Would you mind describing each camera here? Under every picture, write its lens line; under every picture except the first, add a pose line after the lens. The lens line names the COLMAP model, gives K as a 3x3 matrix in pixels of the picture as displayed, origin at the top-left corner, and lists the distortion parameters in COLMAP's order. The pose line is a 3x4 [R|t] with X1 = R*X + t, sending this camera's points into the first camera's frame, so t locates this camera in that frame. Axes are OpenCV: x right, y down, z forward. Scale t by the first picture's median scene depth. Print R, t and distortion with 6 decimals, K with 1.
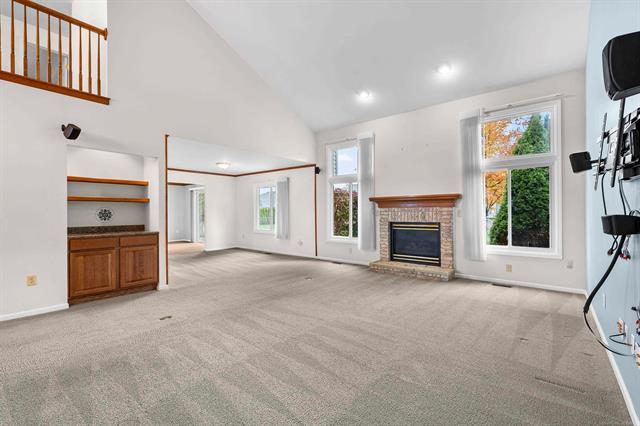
lens RADIAL K [[285.7, 0, 318.0], [0, 285.7, 211.3], [0, 0, 1]] dist [-0.001460, 0.000059]
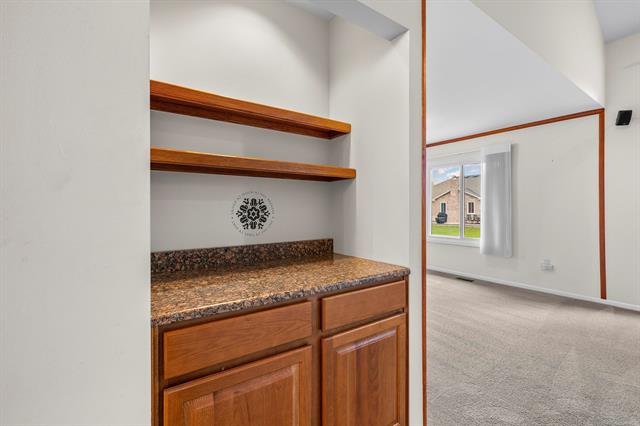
lens RADIAL K [[285.7, 0, 320.6], [0, 285.7, 212.5], [0, 0, 1]] dist [-0.001460, 0.000059]
pose [[0.966743, 0.007535, -0.255640, -0.478188], [-0.003081, 0.999837, 0.017817, 0.003487], [0.255732, -0.016437, 0.966608, 0.563769]]
